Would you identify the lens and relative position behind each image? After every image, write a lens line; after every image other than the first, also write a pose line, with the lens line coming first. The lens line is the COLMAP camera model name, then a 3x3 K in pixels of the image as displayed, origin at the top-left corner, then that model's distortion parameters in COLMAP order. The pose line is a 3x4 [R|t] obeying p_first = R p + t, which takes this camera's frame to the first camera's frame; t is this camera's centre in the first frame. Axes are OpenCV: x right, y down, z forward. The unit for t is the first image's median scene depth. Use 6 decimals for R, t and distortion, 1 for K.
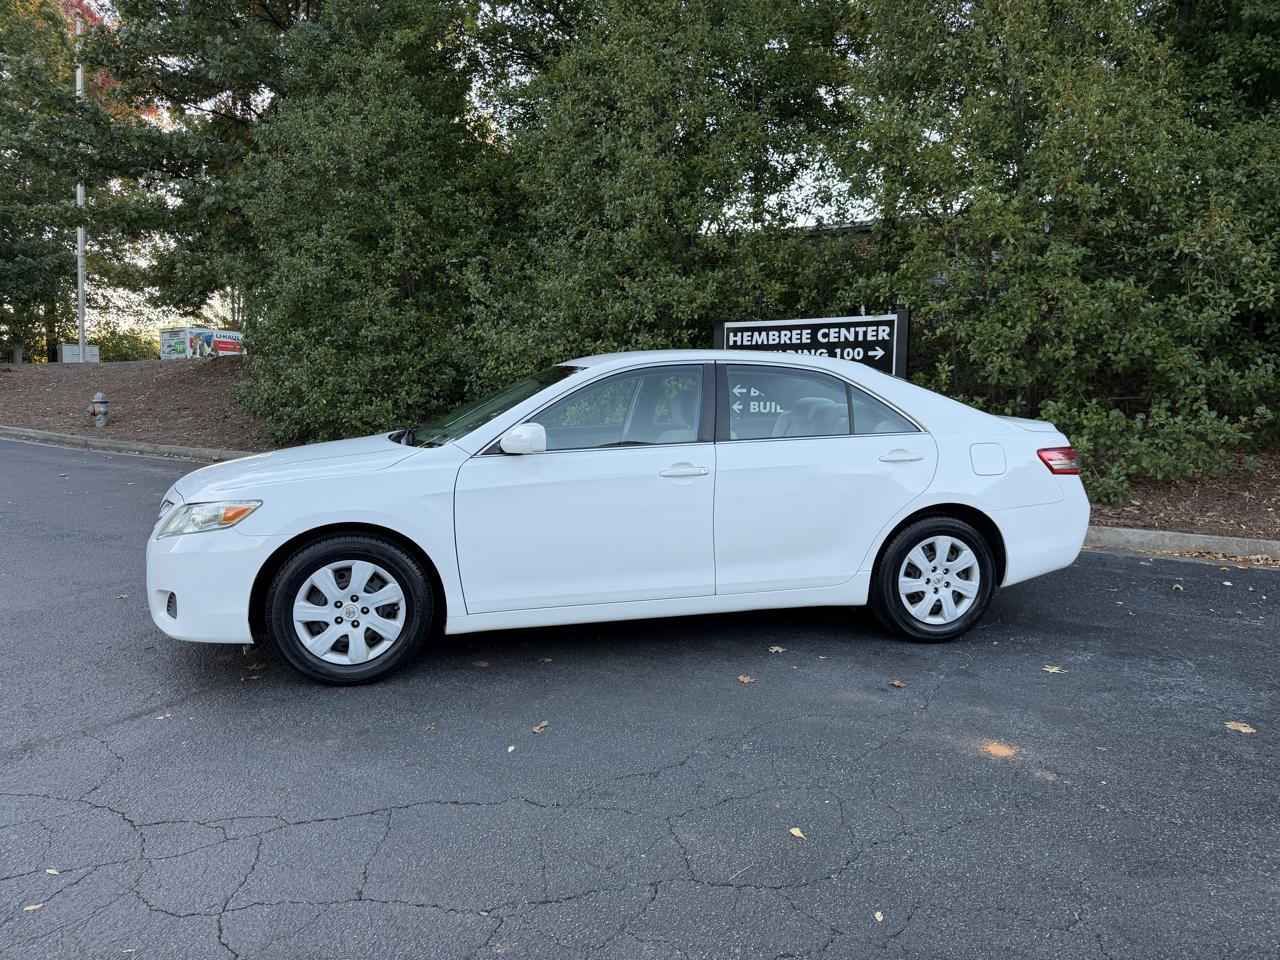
lens RADIAL K [[902.3, 0, 644.2], [0, 902.3, 481.3], [0, 0, 1]] dist [0.048225, -0.059304]
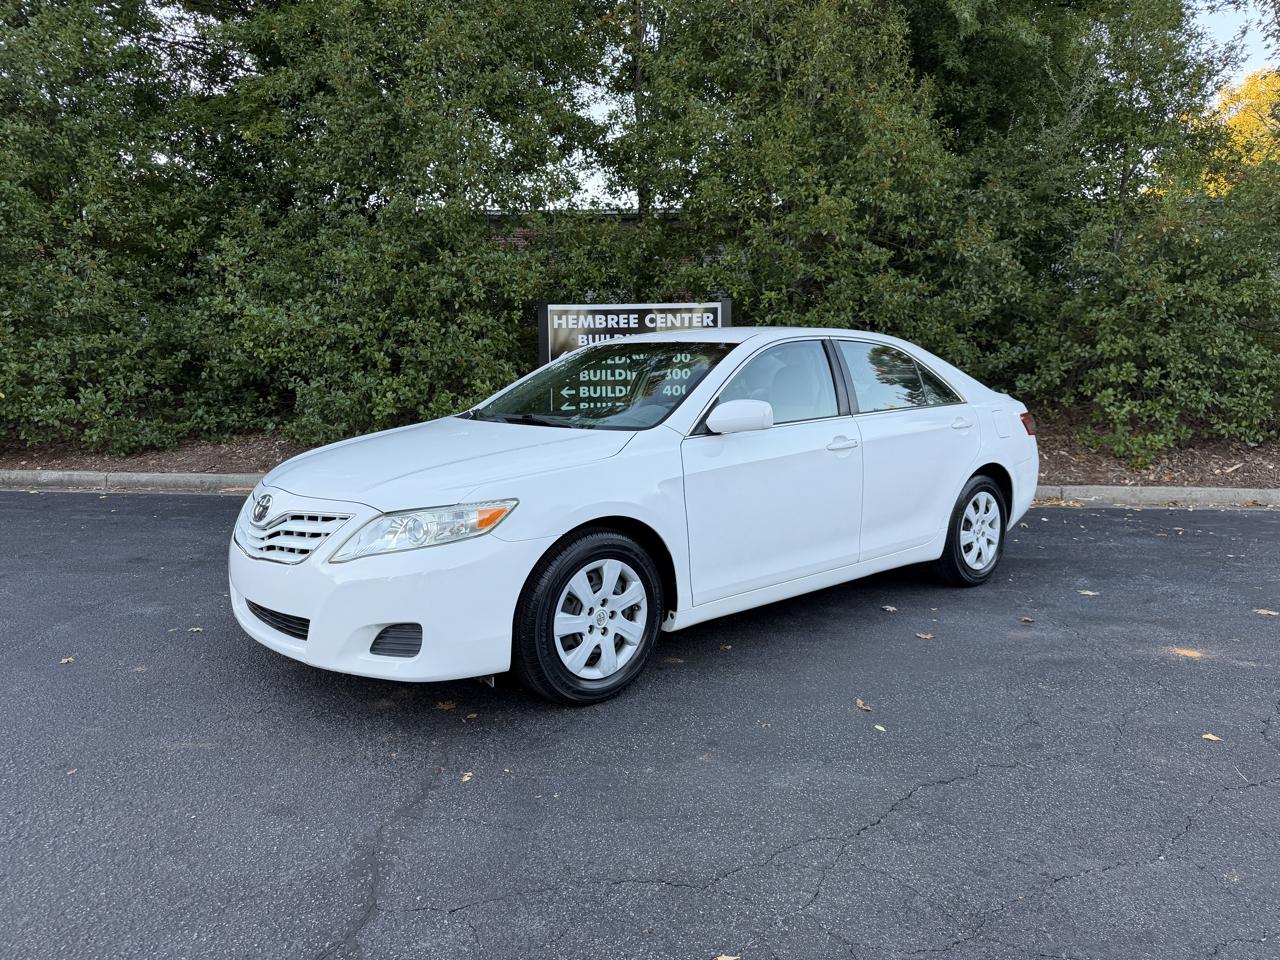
lens RADIAL K [[902.3, 0, 646.2], [0, 902.3, 483.0], [0, 0, 1]] dist [0.048225, -0.059304]
pose [[0.886106, -0.063977, 0.459047, -0.571670], [0.058837, 0.997942, 0.025507, -0.005294], [-0.459734, 0.004407, 0.888046, 0.173521]]
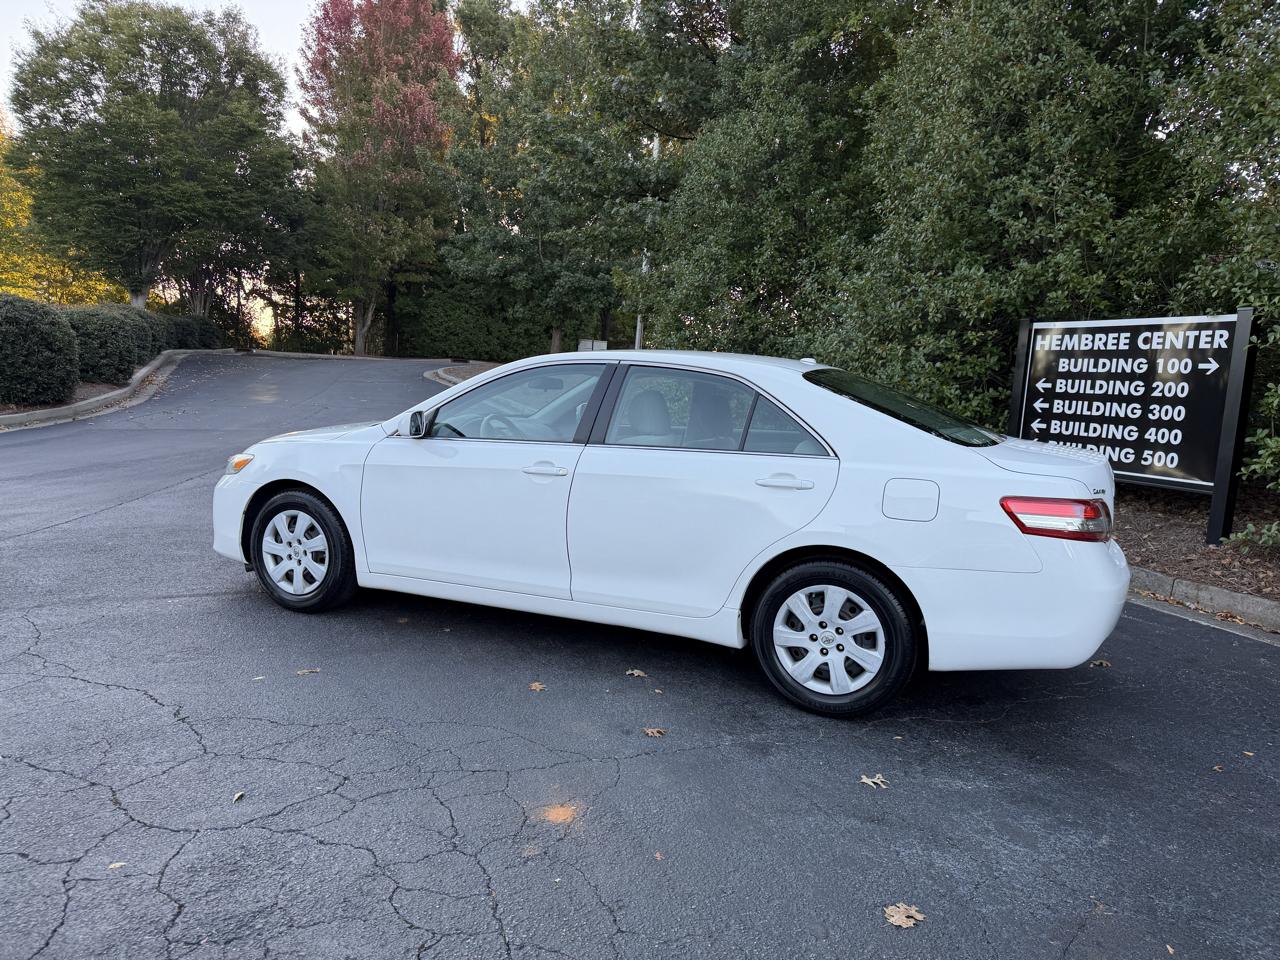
lens RADIAL K [[902.3, 0, 630.4], [0, 902.3, 481.4], [0, 0, 1]] dist [0.048225, -0.059304]
pose [[0.784698, 0.109348, -0.610158, 0.664250], [-0.111596, 0.993156, 0.034467, -0.039651], [0.609750, 0.041045, 0.791530, 0.244069]]
